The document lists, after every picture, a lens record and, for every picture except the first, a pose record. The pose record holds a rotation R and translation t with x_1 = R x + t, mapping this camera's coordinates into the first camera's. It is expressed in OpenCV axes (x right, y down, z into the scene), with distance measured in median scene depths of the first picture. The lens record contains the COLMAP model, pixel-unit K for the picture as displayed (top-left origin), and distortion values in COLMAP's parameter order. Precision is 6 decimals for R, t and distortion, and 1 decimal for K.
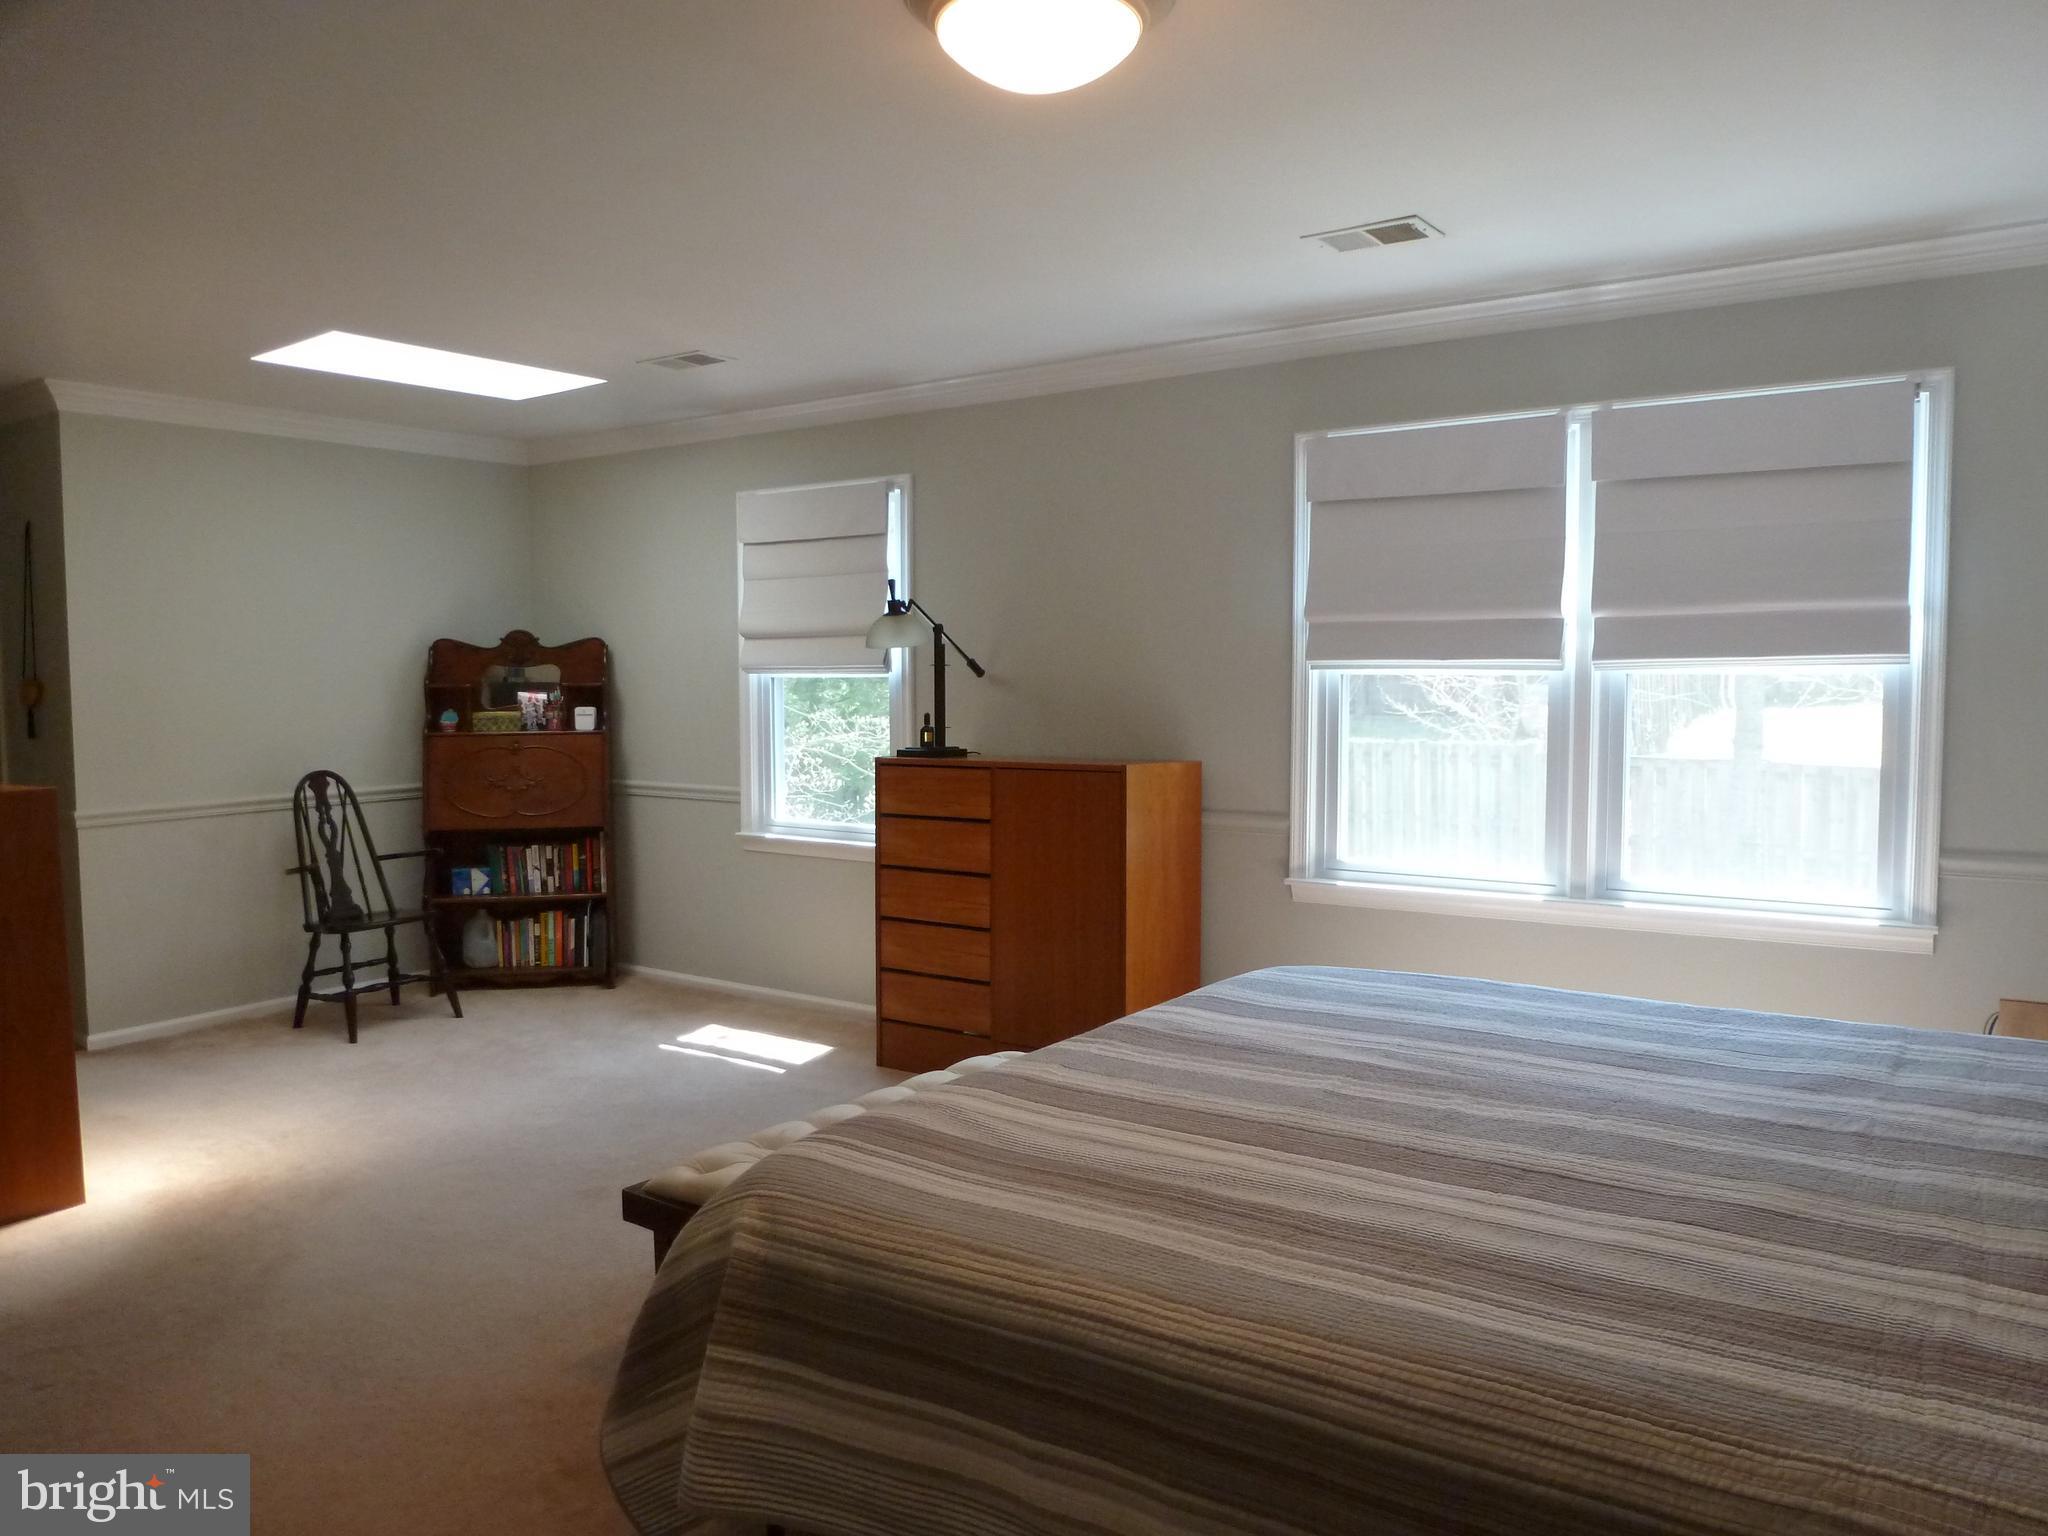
lens RADIAL K [[1495.7, 0, 1035.7], [0, 1495.7, 765.7], [0, 0, 1]] dist [-0.063912, 0.026962]
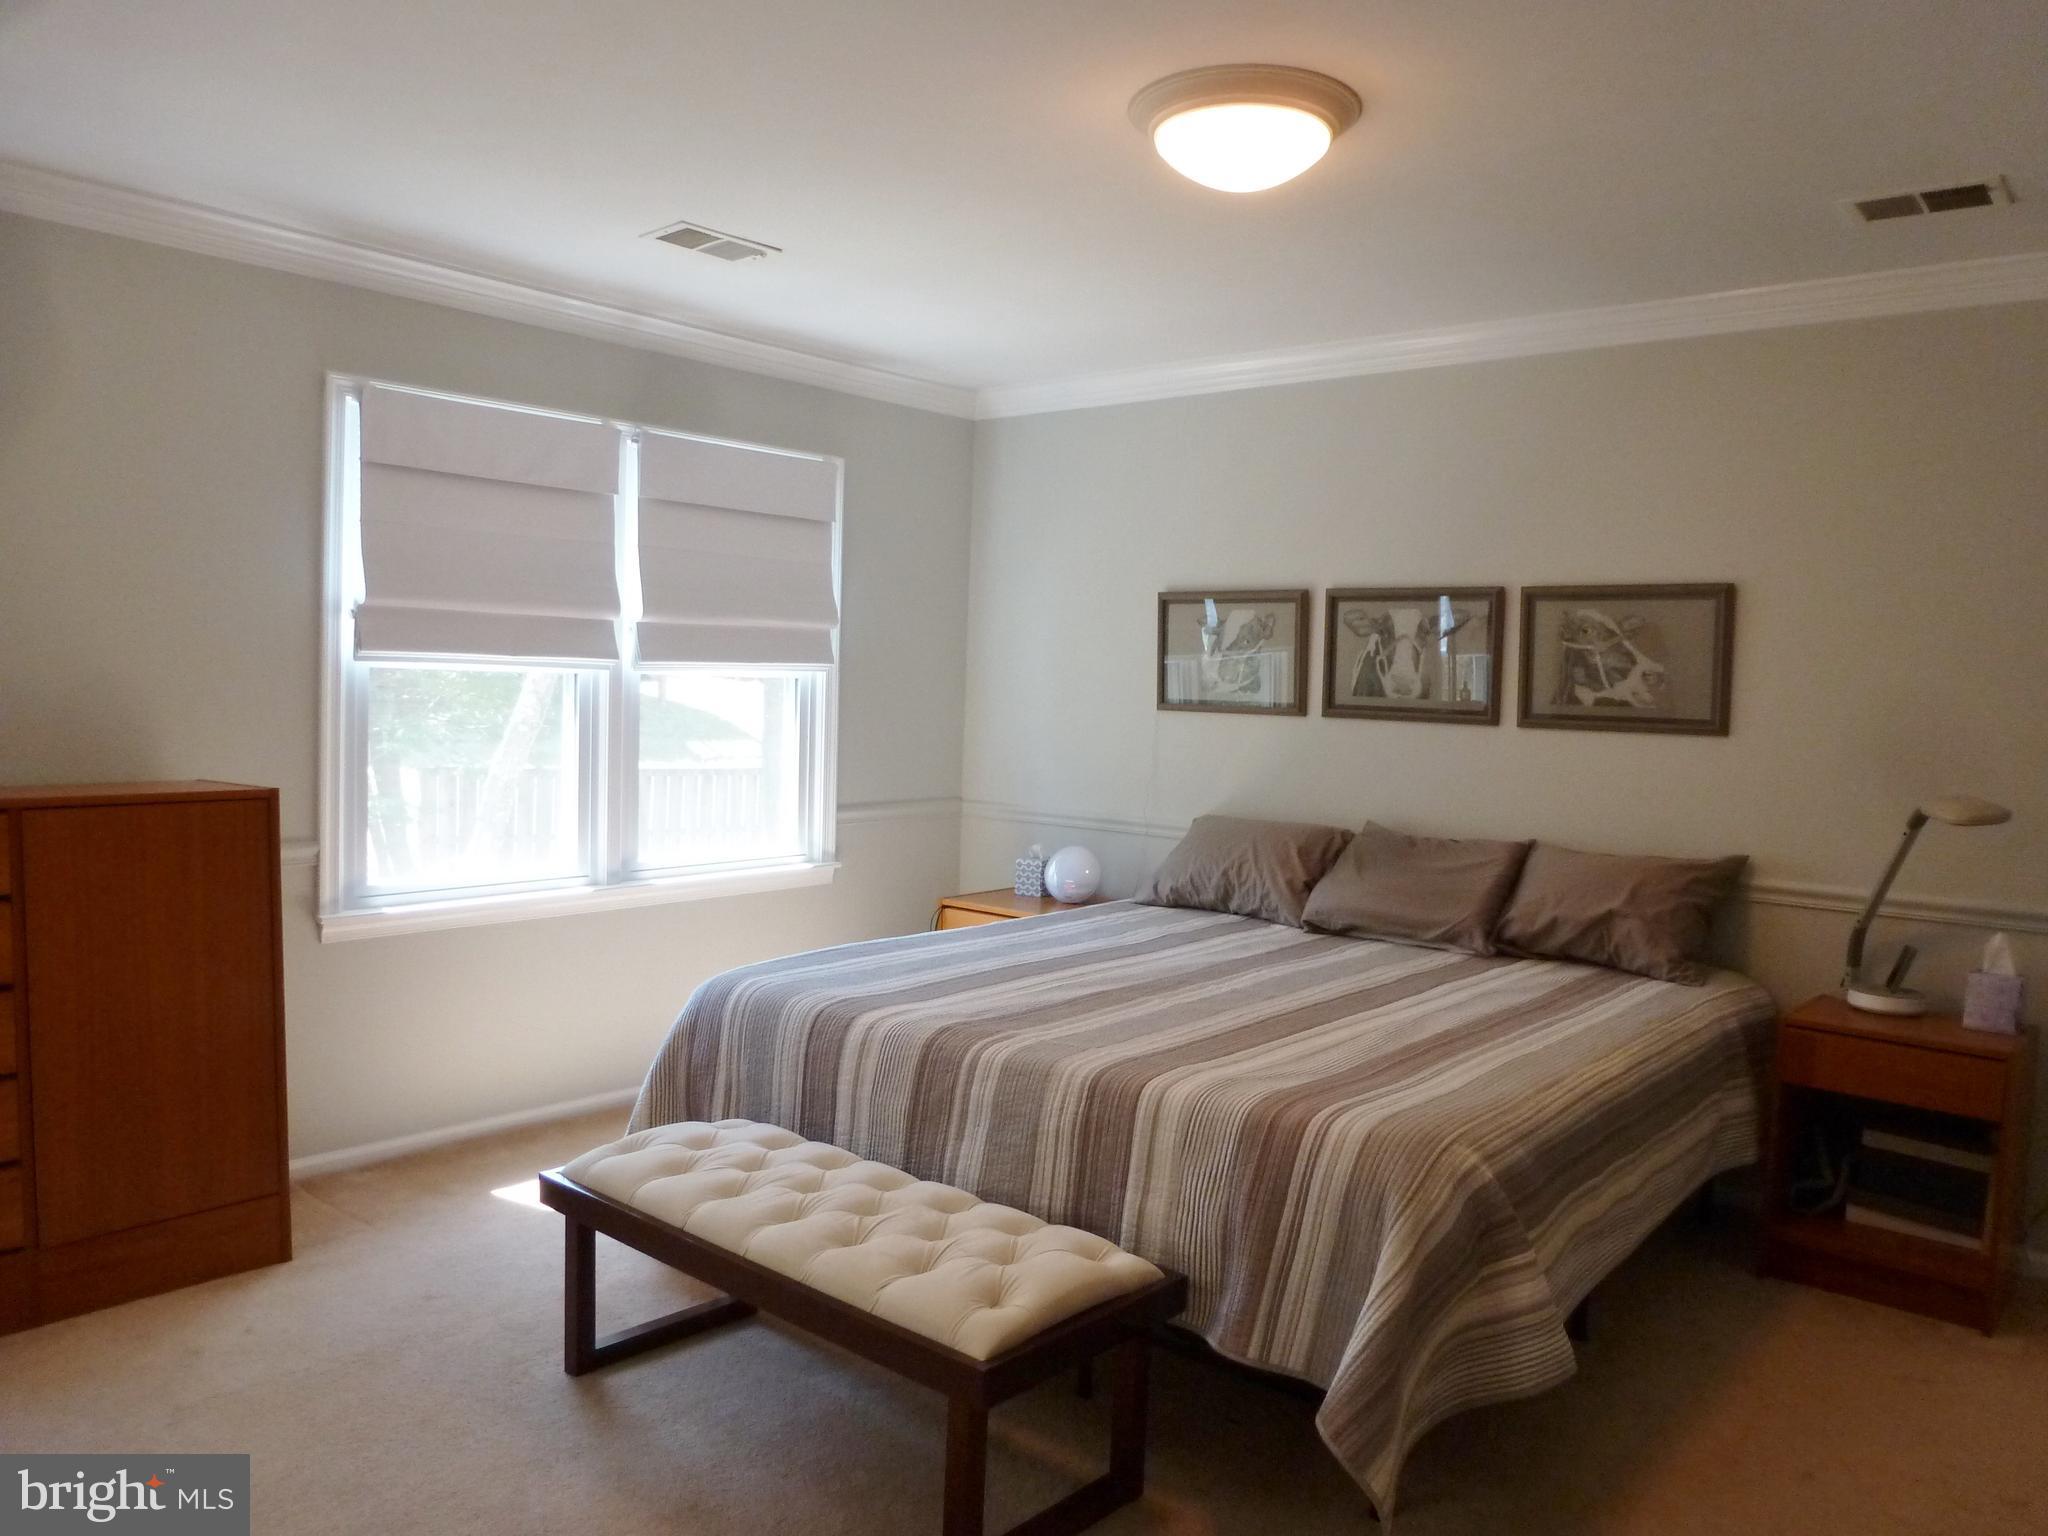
lens RADIAL K [[1495.7, 0, 1034.5], [0, 1495.7, 766.9], [0, 0, 1]] dist [-0.063912, 0.026962]
pose [[0.087469, -0.047652, 0.995027, -0.686853], [0.035741, 0.998362, 0.044669, -0.032296], [-0.995526, 0.031656, 0.089029, 0.618945]]
